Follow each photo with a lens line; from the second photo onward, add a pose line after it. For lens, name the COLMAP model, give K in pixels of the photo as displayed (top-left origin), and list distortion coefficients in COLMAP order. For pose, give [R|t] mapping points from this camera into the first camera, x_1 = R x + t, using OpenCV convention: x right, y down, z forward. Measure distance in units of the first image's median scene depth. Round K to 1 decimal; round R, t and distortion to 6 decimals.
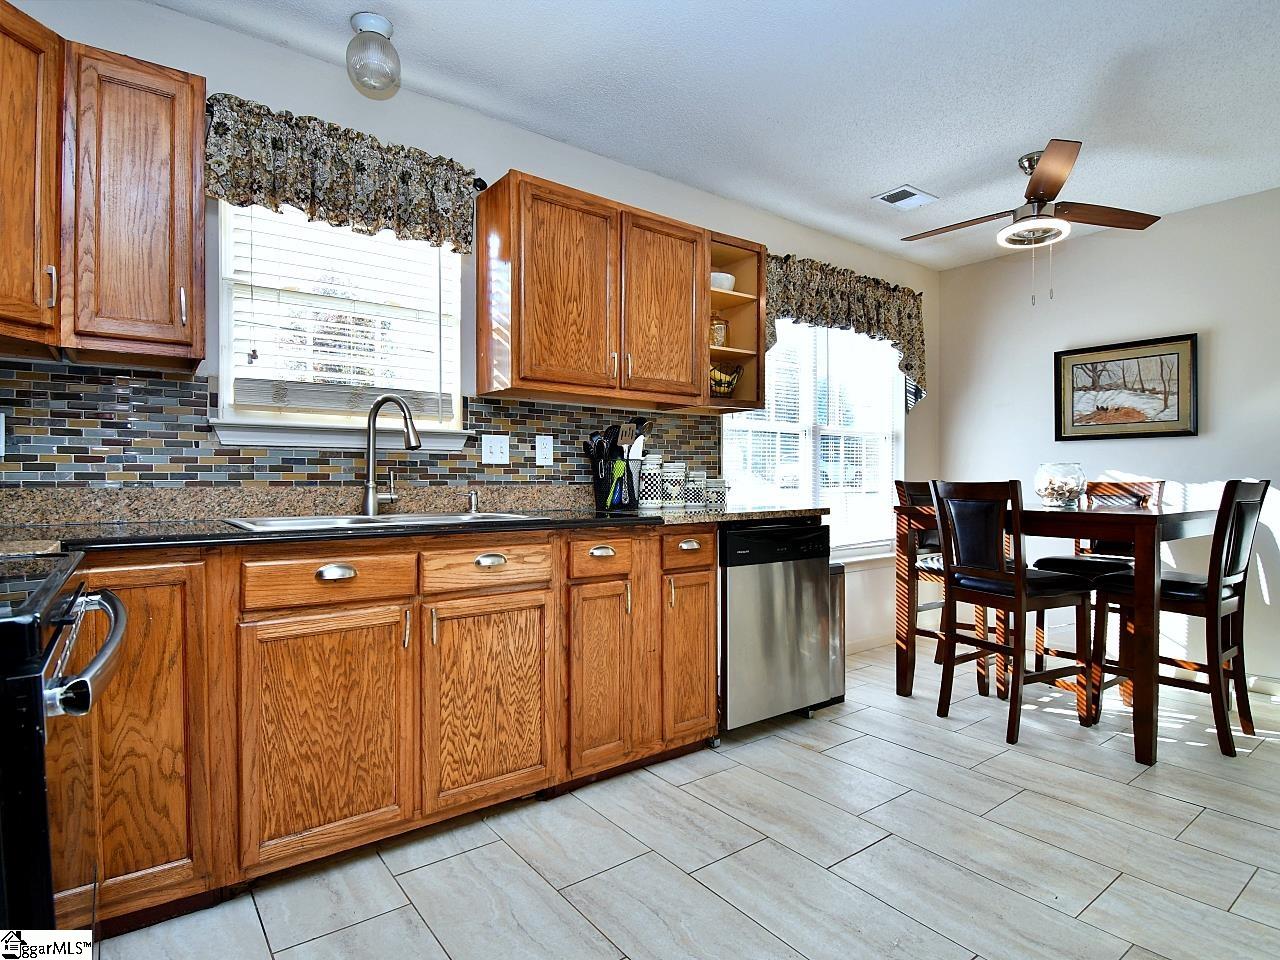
lens RADIAL K [[679.5, 0, 641.8], [0, 679.5, 485.7], [0, 0, 1]] dist [0.023446, -0.028503]
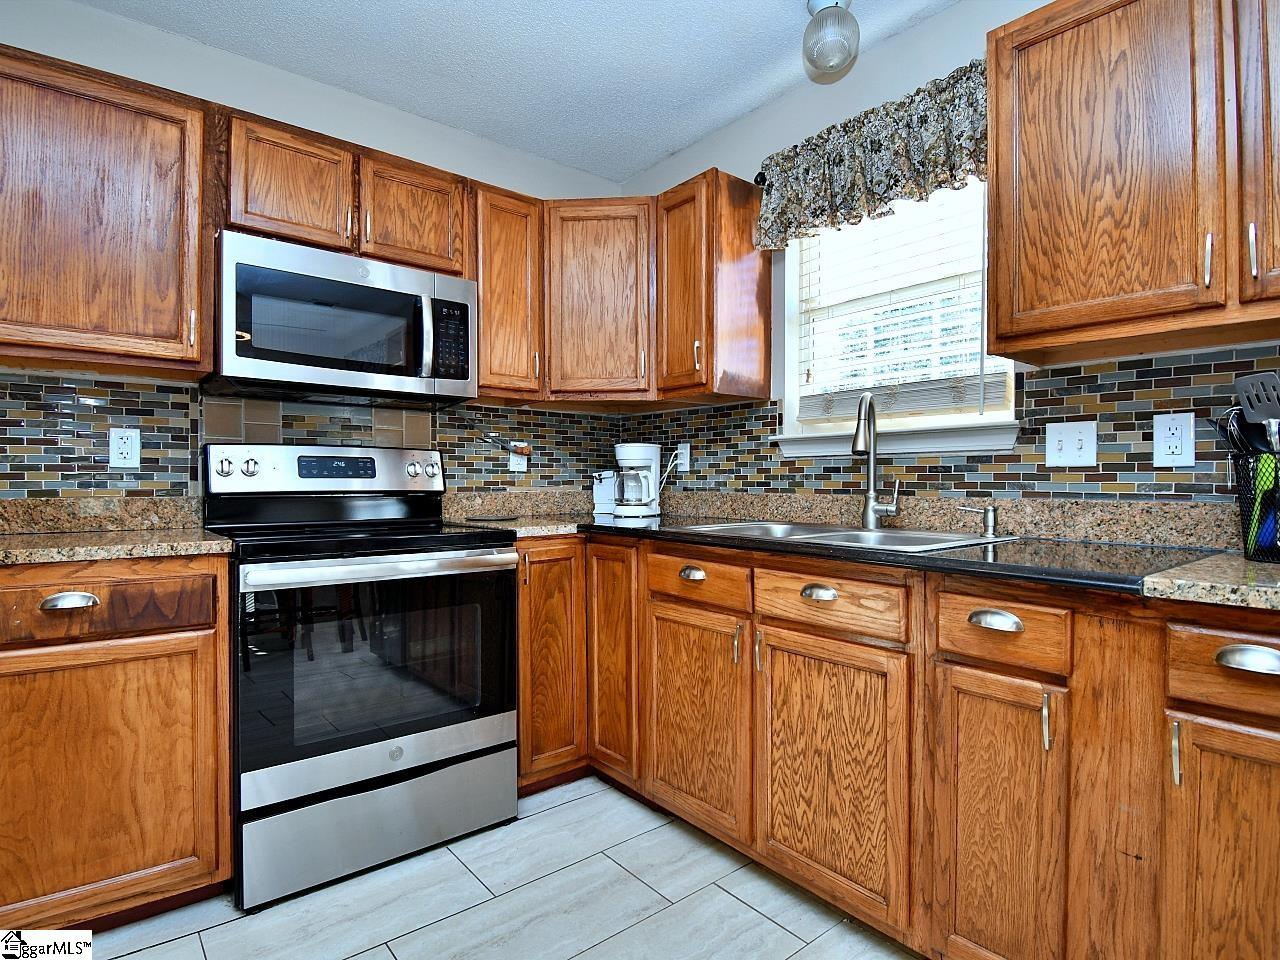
lens RADIAL K [[679.5, 0, 641.8], [0, 679.5, 485.7], [0, 0, 1]] dist [0.023446, -0.028503]
pose [[0.038675, 0.011215, -0.999189, 0.533319], [-0.008040, 0.999908, 0.010912, -0.021939], [0.999220, 0.007612, 0.038761, 0.712225]]
